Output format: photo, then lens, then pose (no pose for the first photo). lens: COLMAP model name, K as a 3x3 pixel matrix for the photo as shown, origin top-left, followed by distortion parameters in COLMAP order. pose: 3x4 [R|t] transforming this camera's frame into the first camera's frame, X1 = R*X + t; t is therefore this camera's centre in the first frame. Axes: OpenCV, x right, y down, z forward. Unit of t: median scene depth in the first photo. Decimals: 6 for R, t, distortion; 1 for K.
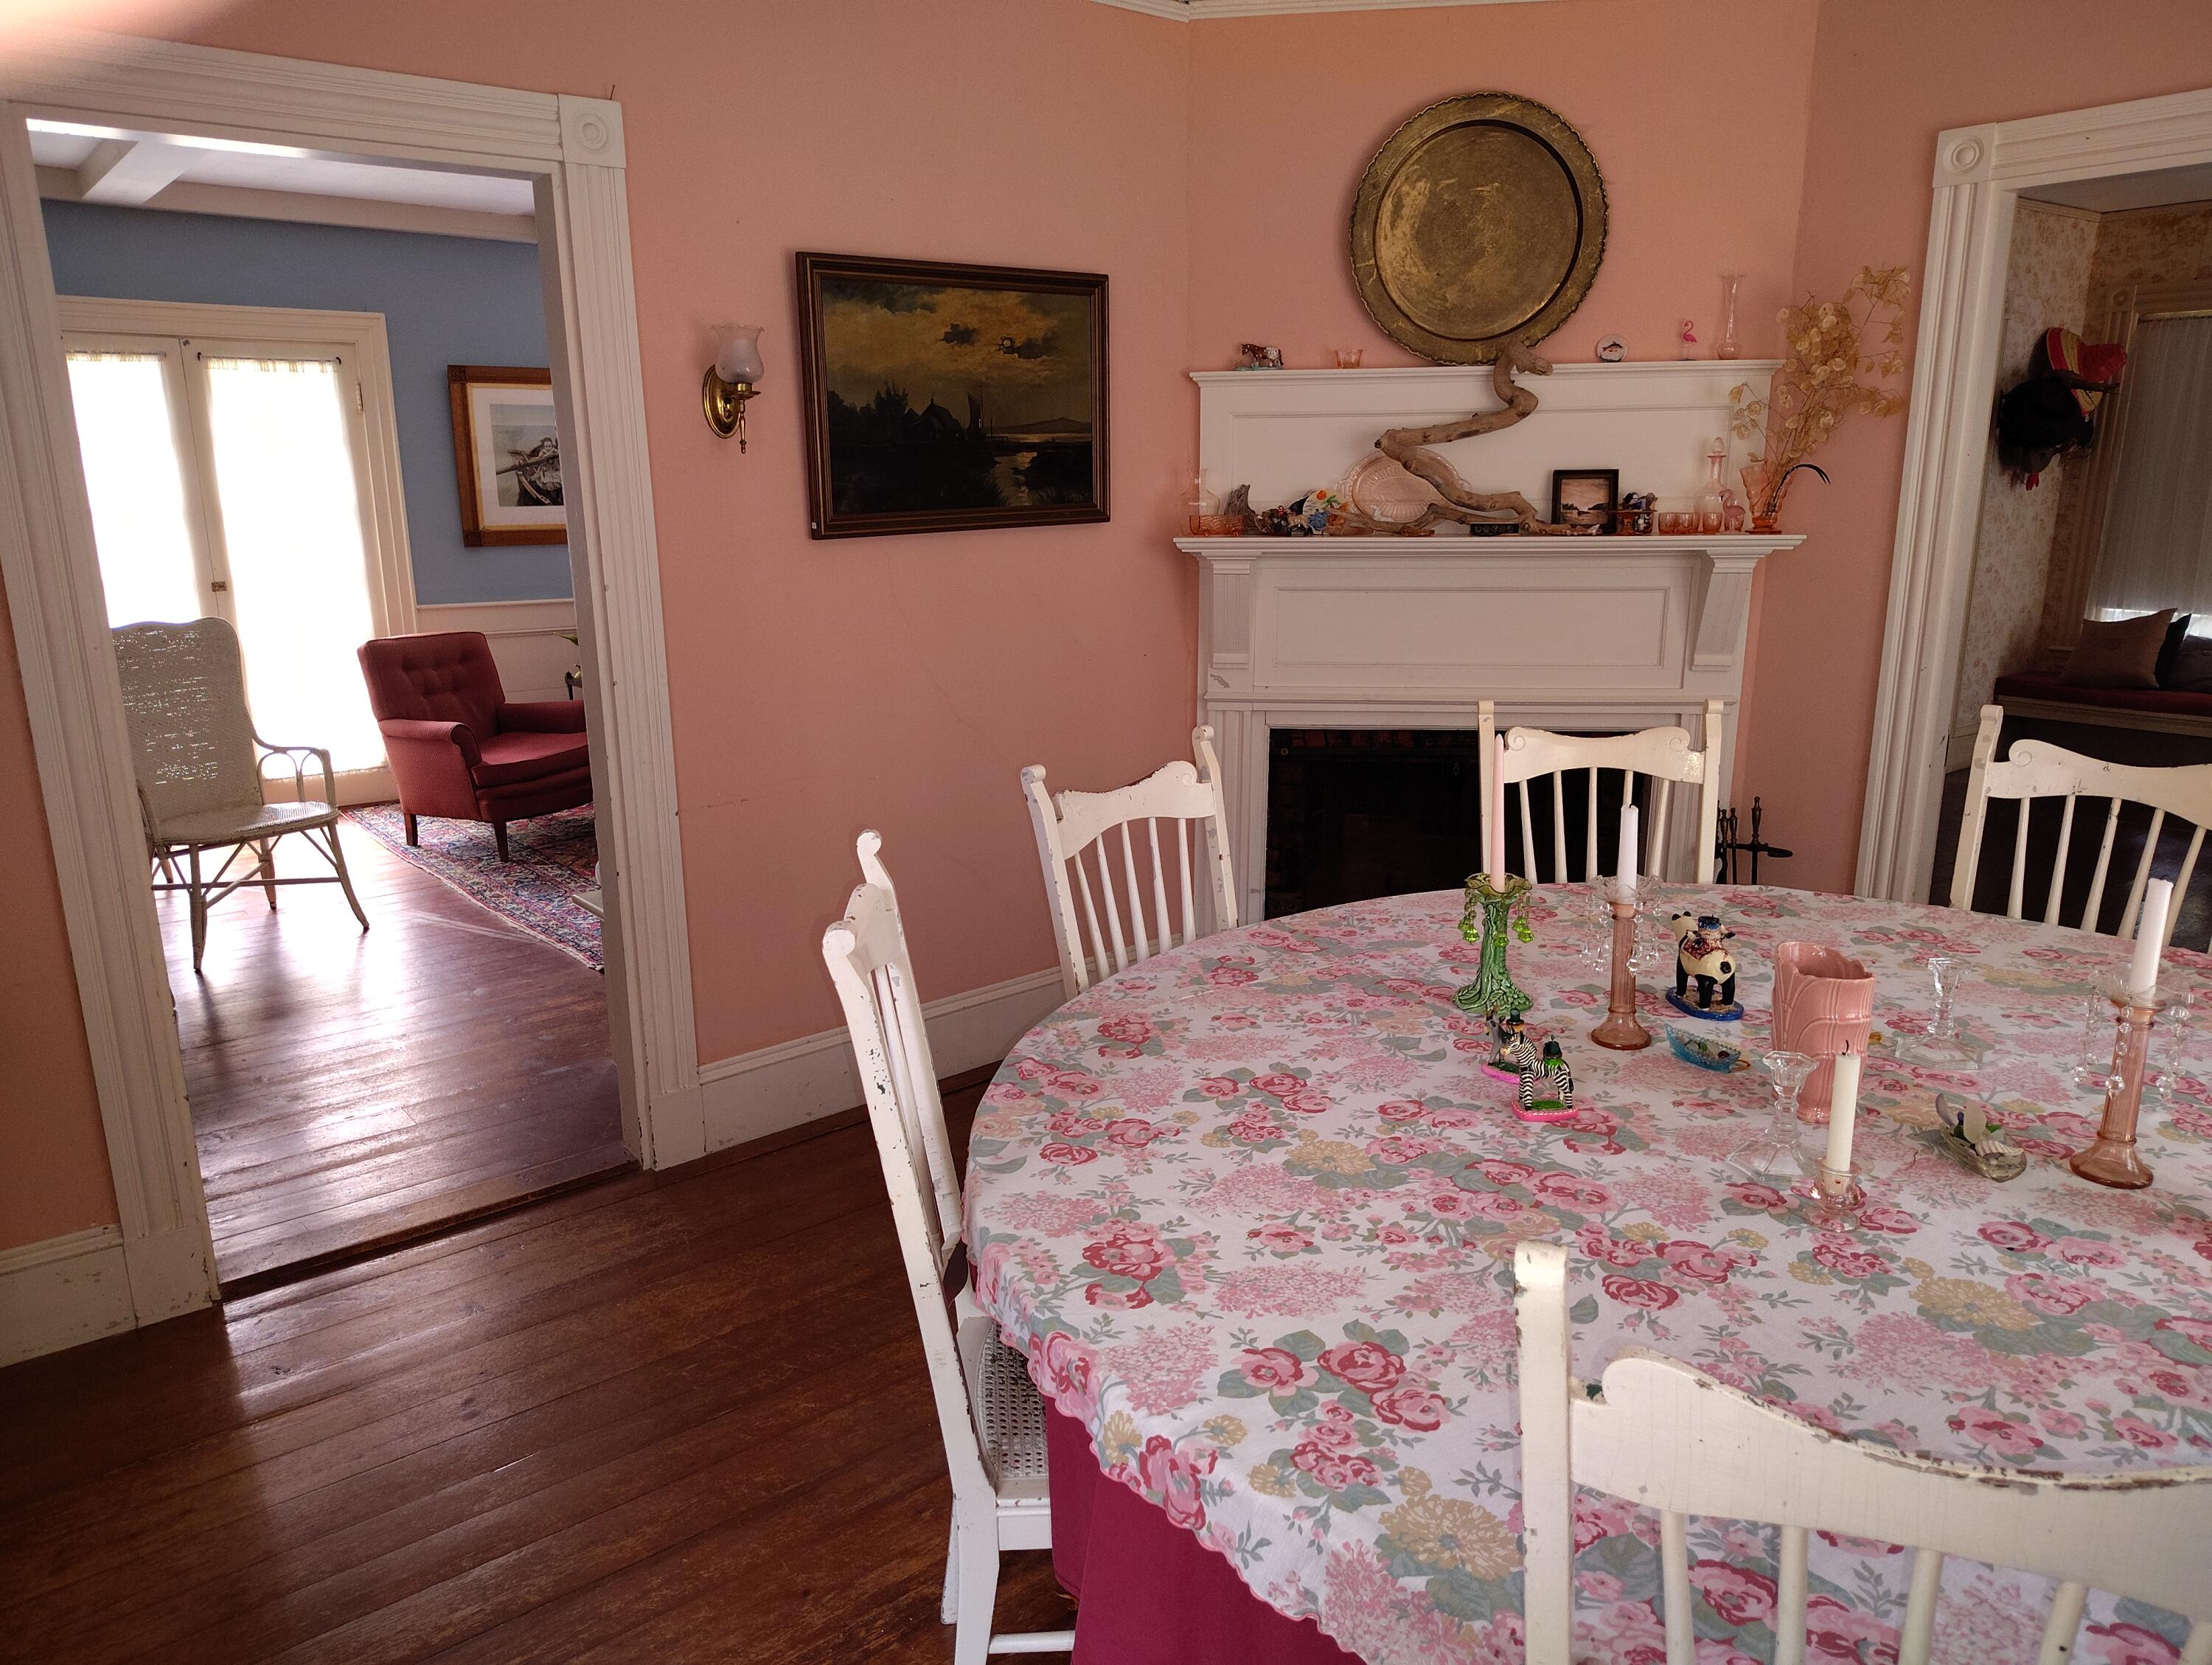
lens RADIAL K [[1535.2, 0, 1106.0], [0, 1535.2, 832.5], [0, 0, 1]] dist [0.125598, -0.150526]
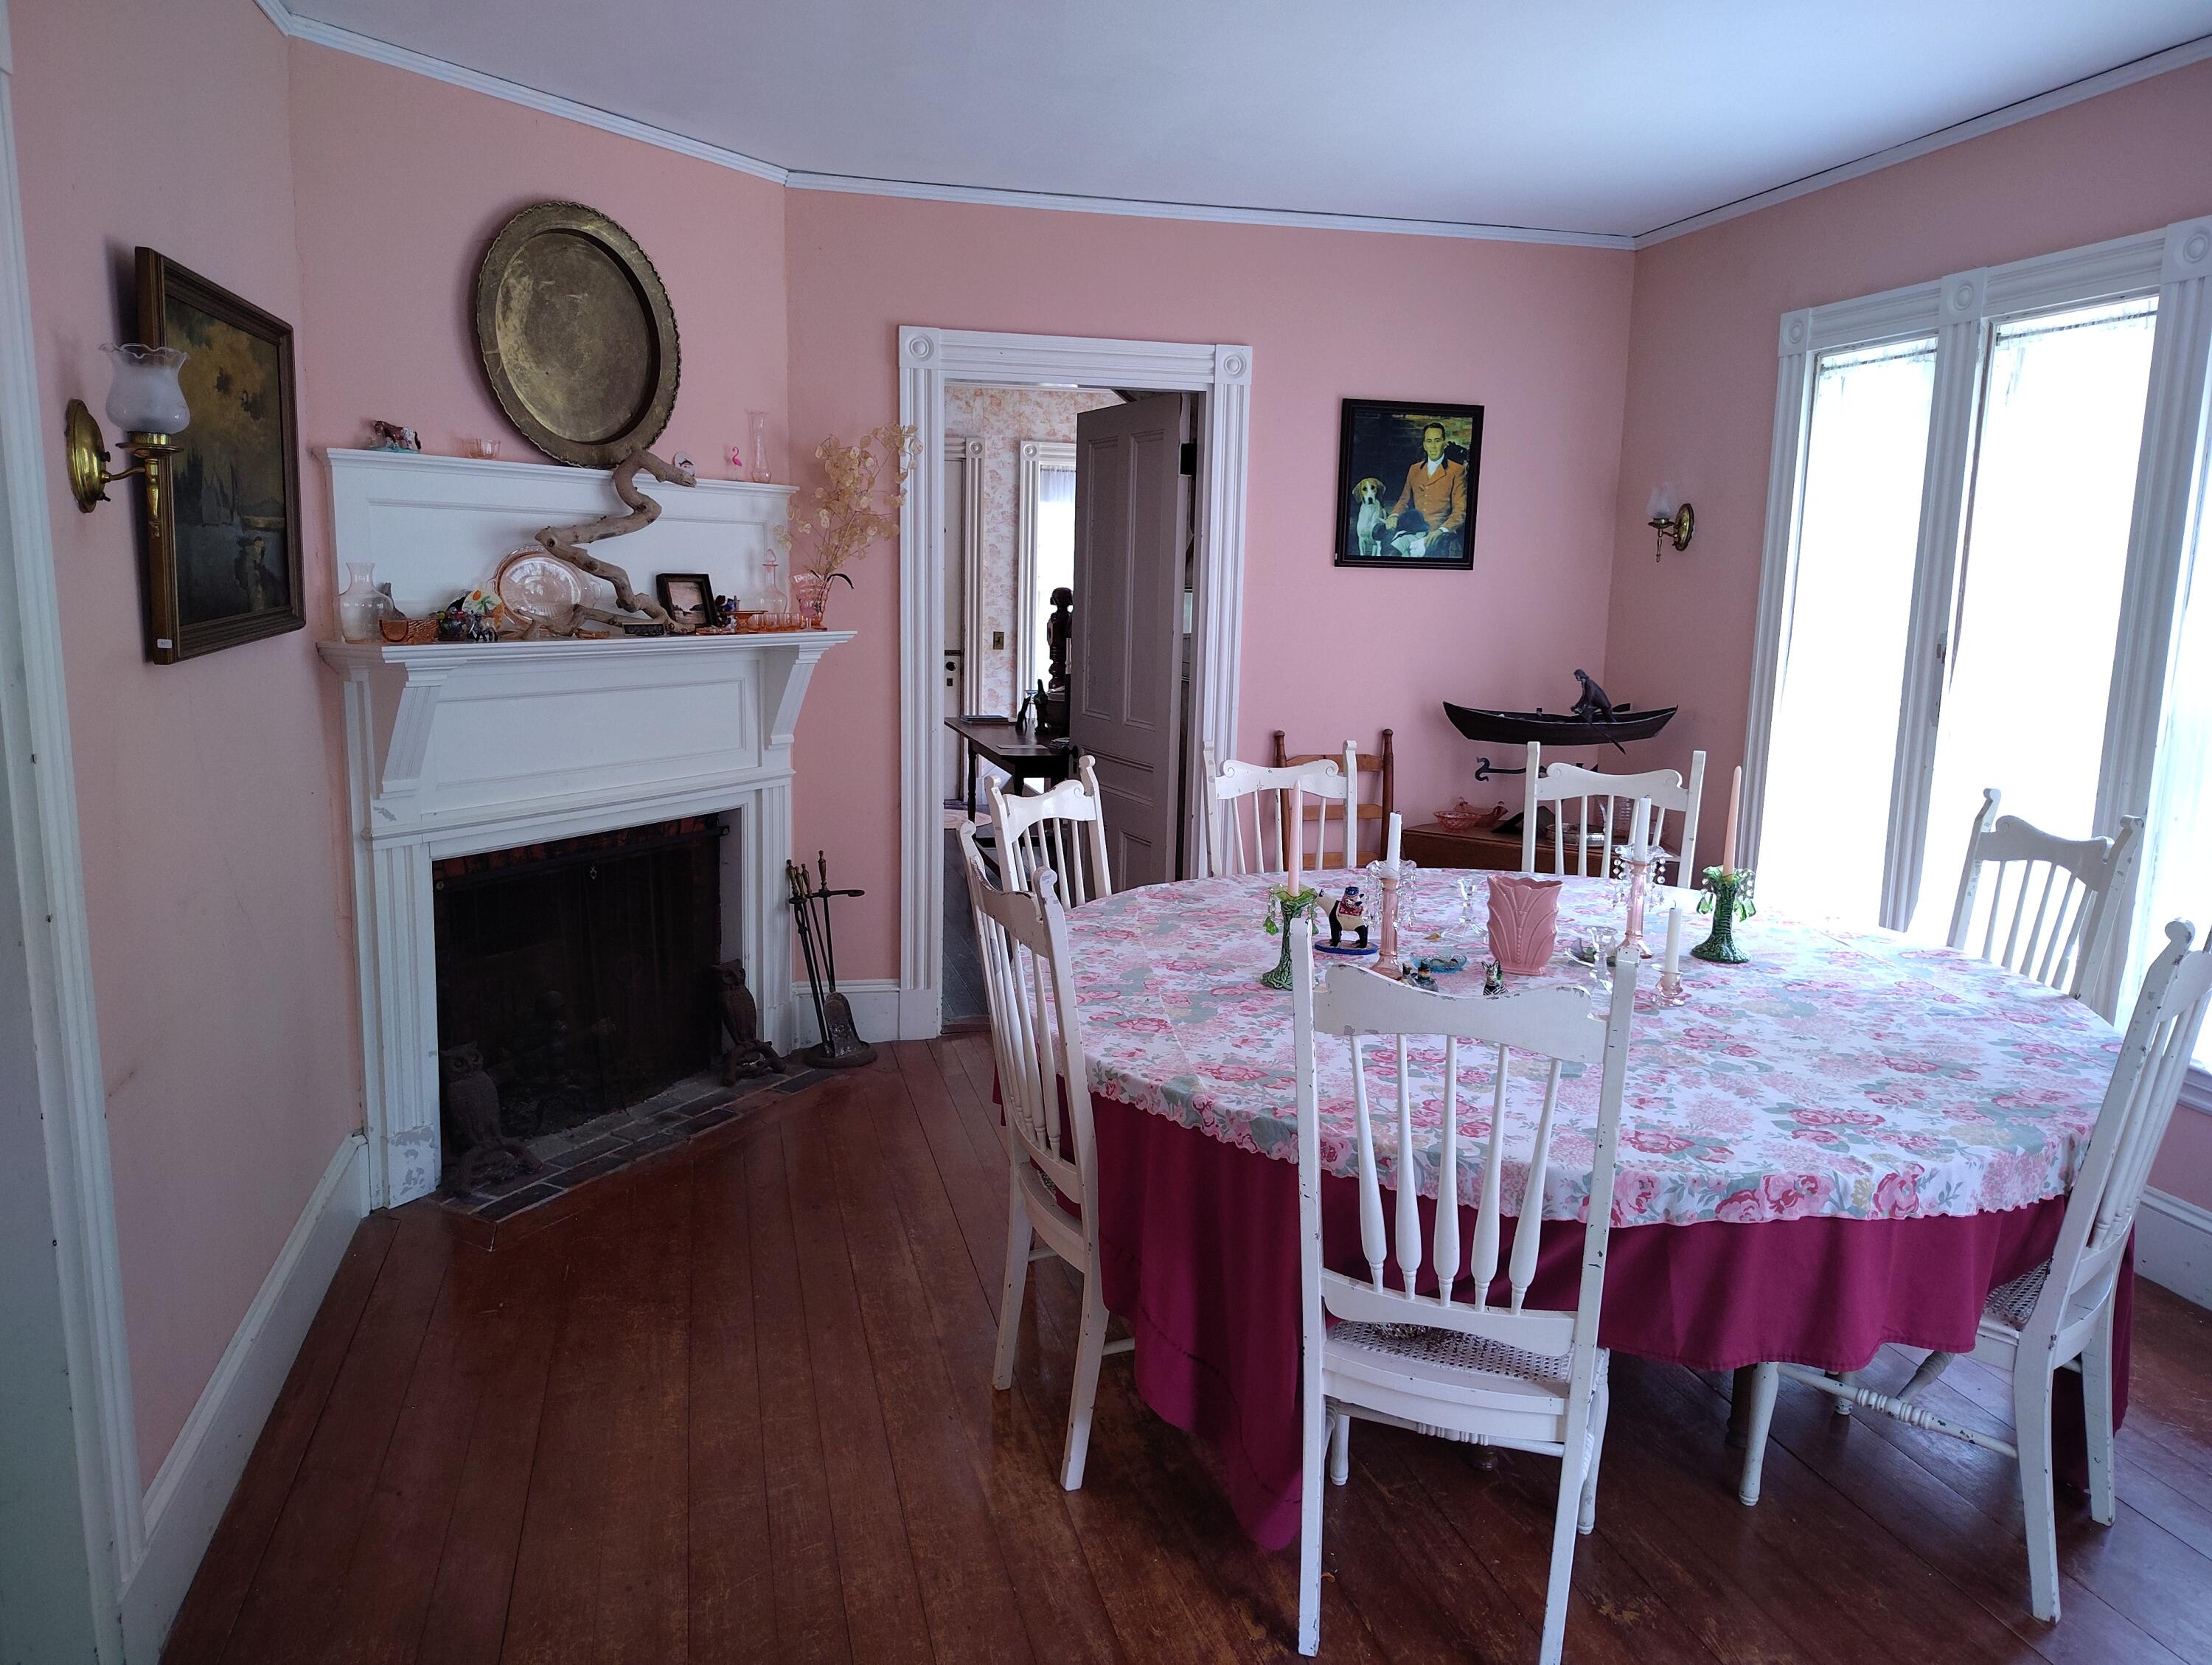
lens RADIAL K [[1542.3, 0, 1106.0], [0, 1542.3, 832.5], [0, 0, 1]] dist [0.066699, -0.091869]
pose [[0.416389, -0.140347, 0.898289, -0.557815], [0.190093, 0.979616, 0.064939, -0.073976], [-0.889092, 0.143718, 0.434580, 0.310044]]
